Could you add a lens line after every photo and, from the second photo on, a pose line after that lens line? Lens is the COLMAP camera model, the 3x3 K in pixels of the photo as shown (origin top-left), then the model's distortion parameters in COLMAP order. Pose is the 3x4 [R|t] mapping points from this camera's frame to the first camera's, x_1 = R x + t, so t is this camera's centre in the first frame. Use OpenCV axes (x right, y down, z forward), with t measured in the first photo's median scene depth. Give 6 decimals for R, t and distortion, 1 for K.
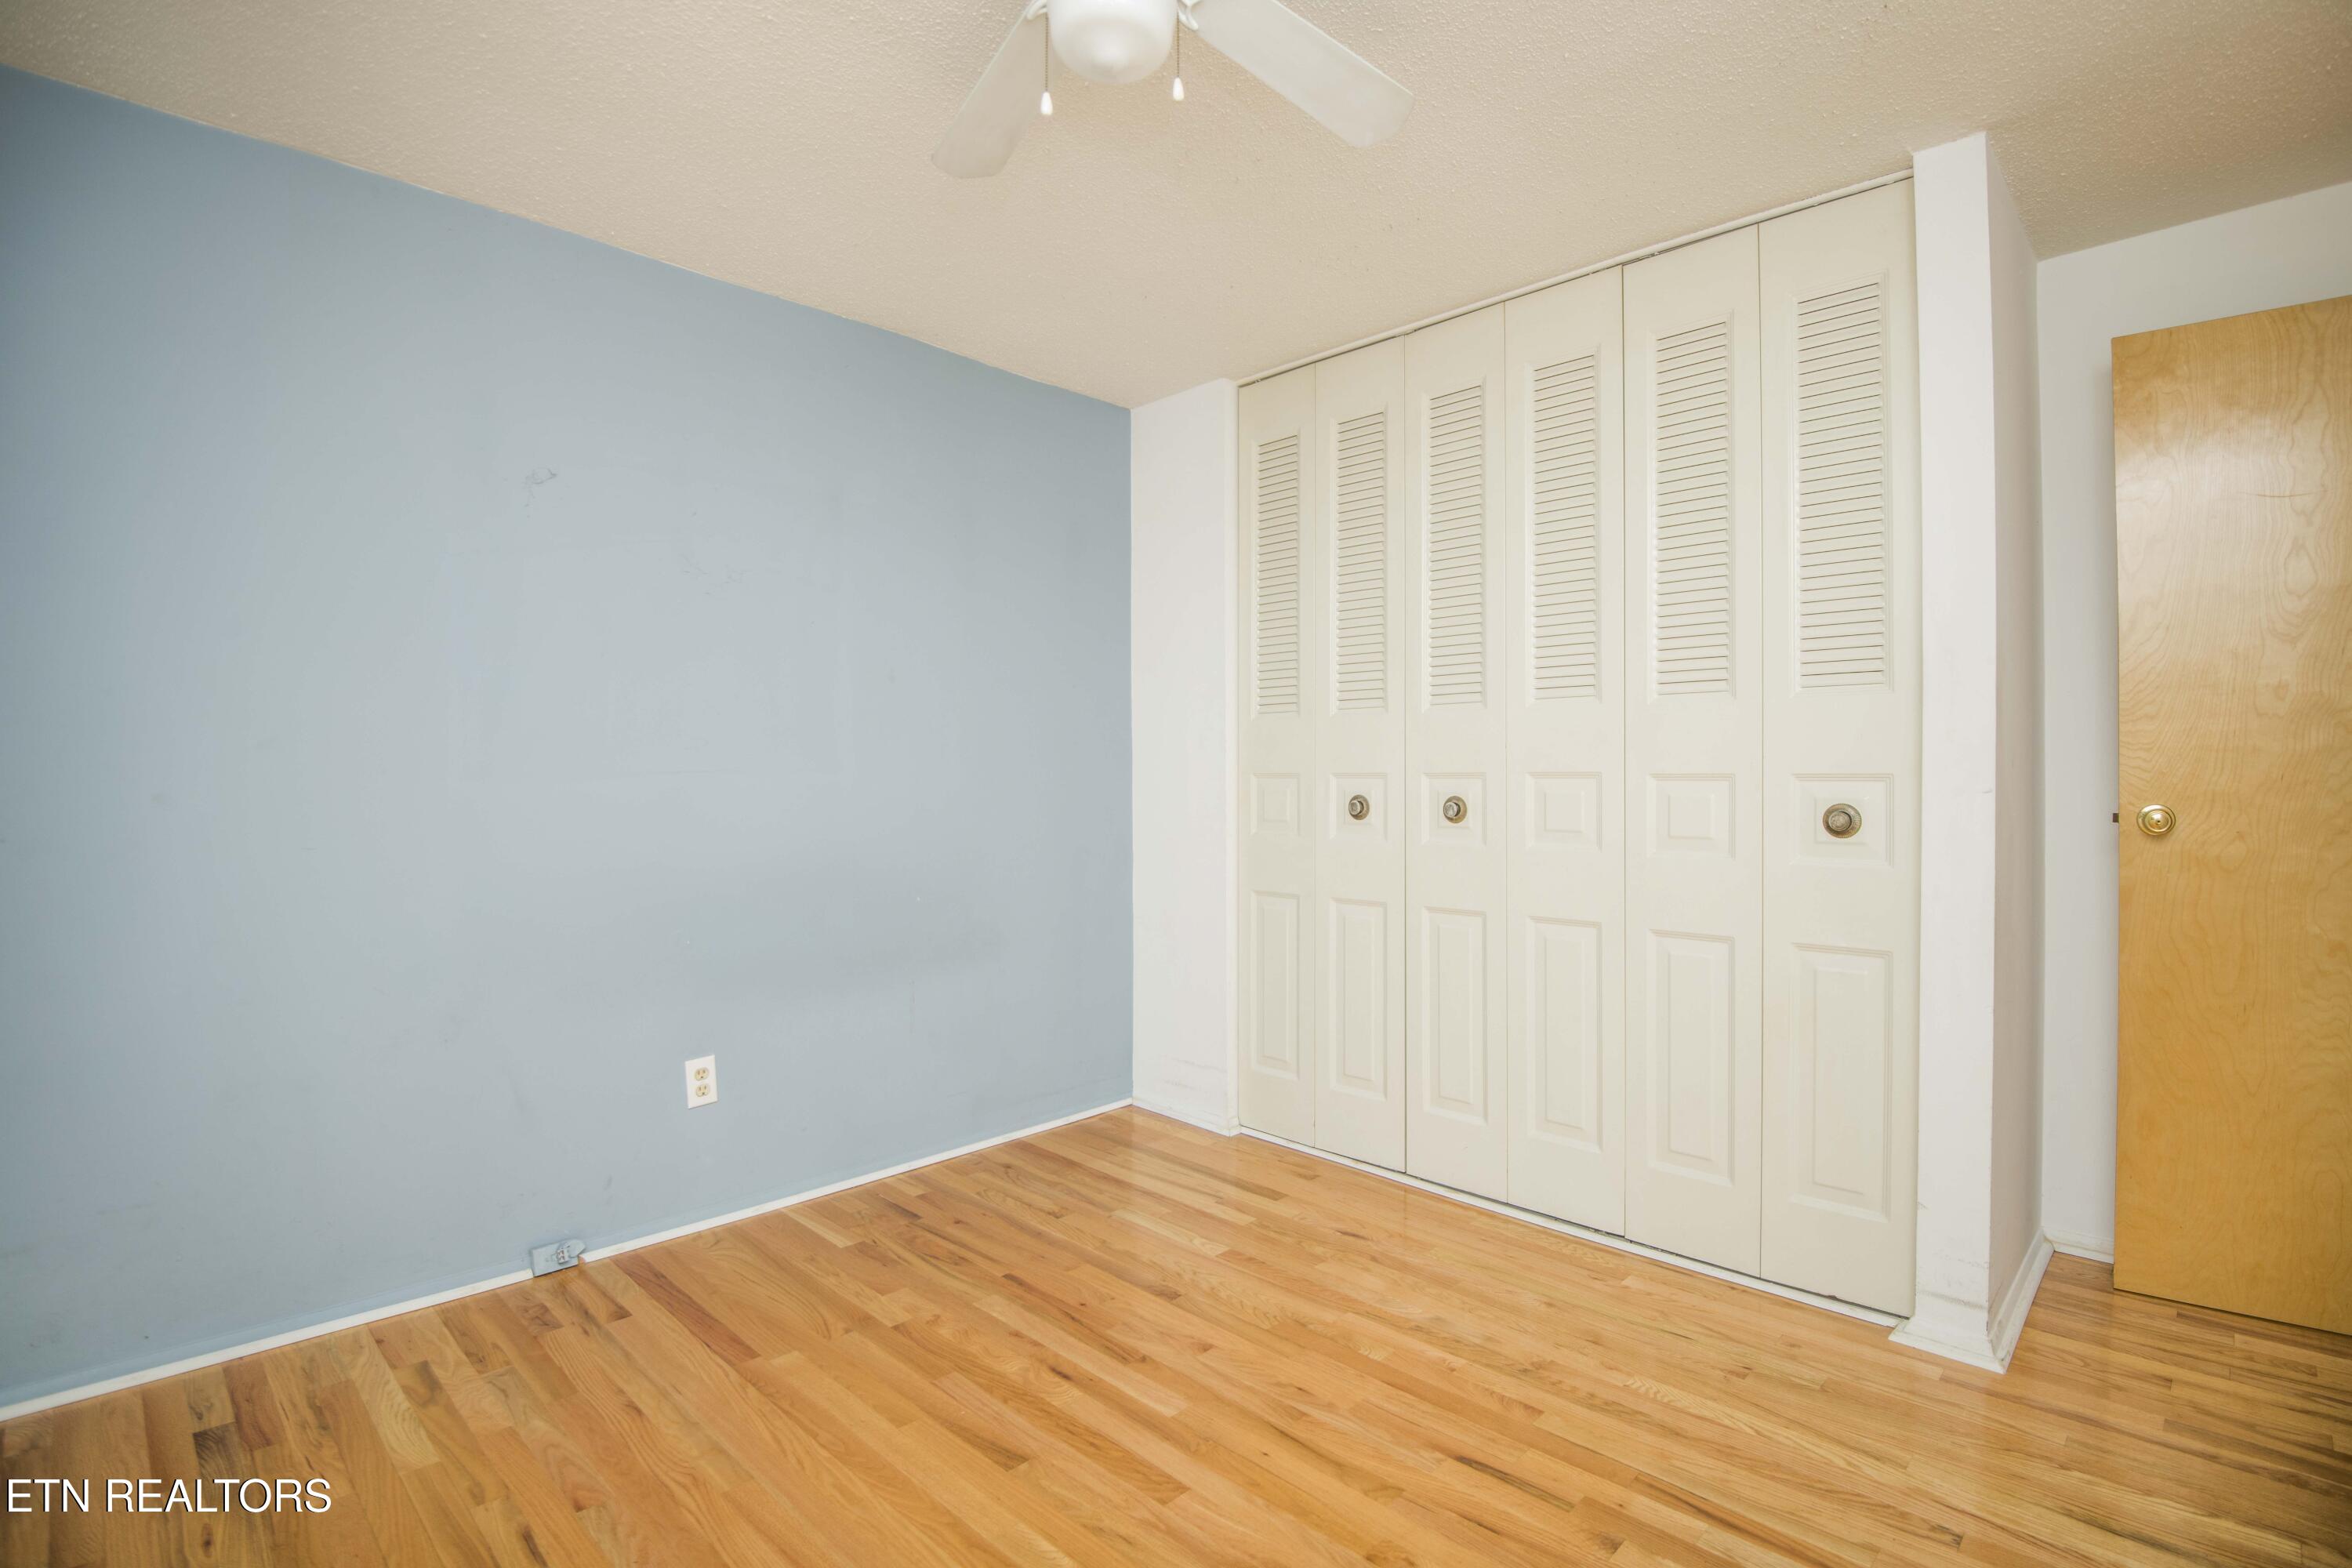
lens RADIAL K [[1112.8, 0, 1198.0], [0, 1112.8, 780.4], [0, 0, 1]] dist [-0.011638, -0.017827]
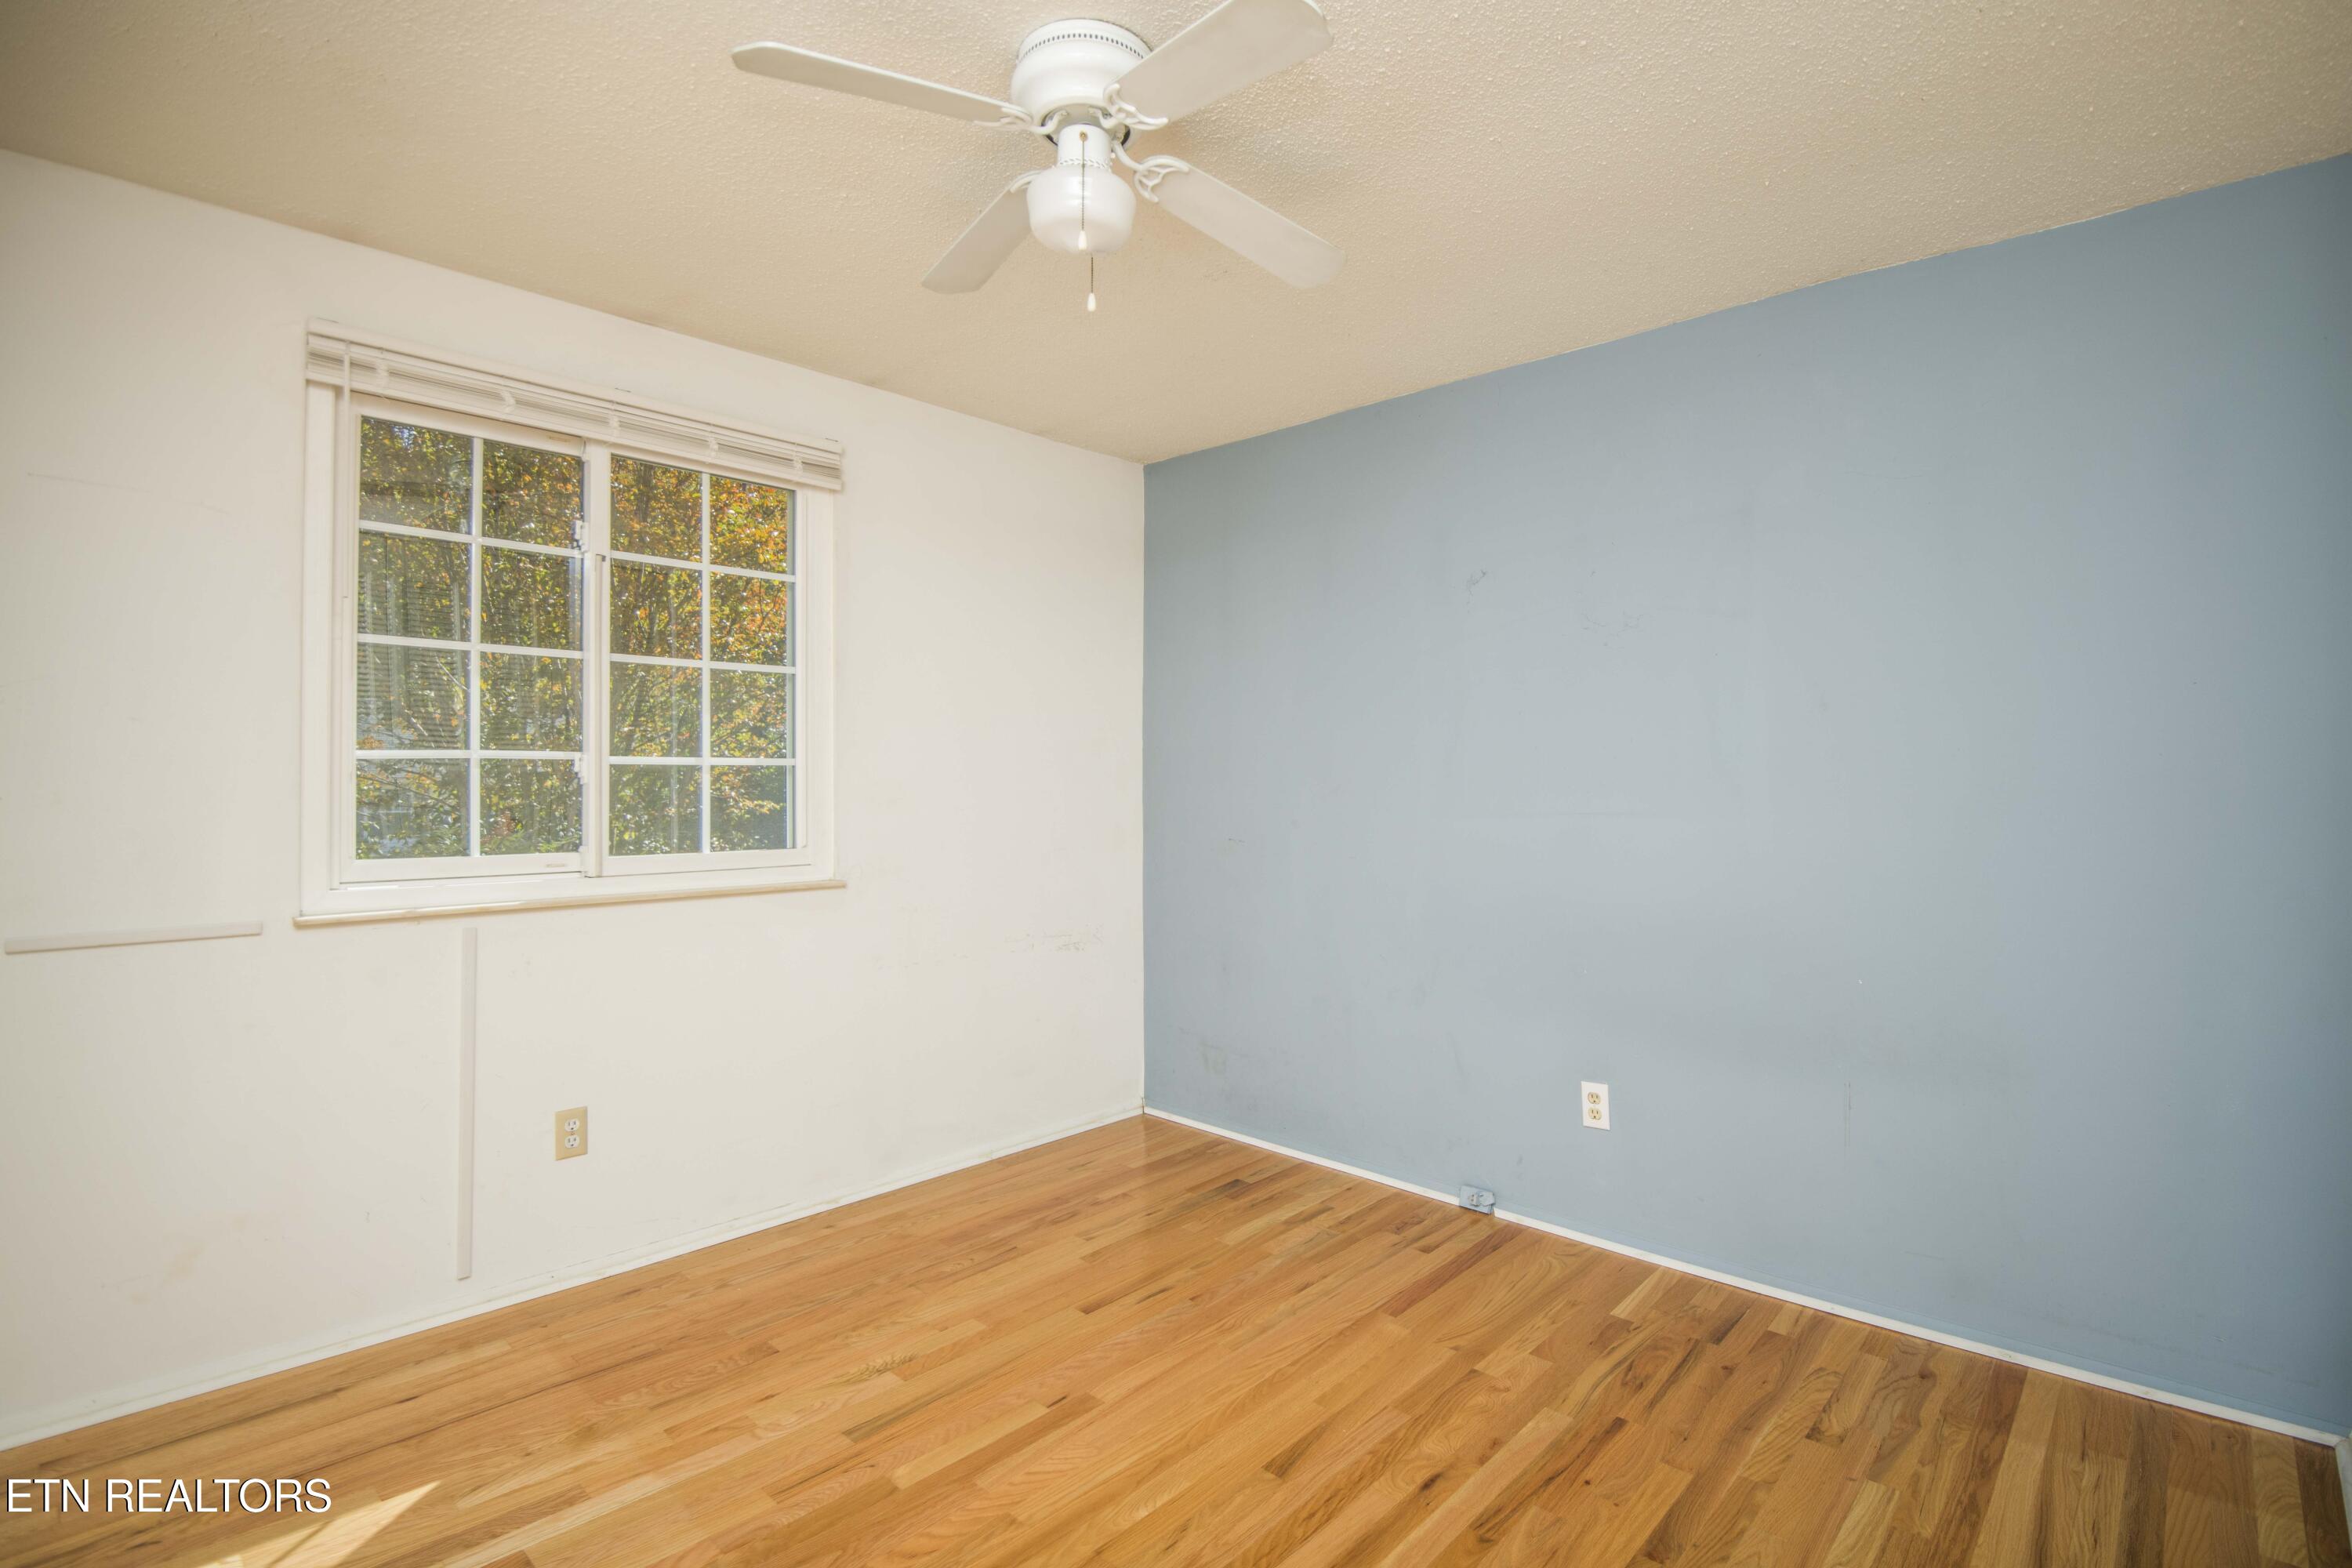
lens RADIAL K [[1112.8, 0, 1198.0], [0, 1112.8, 780.4], [0, 0, 1]] dist [-0.011638, -0.017827]
pose [[0.024487, 0.008118, -0.999667, 0.682689], [-0.009627, 0.999923, 0.007885, -0.050419], [0.999654, 0.009430, 0.024563, 0.668093]]
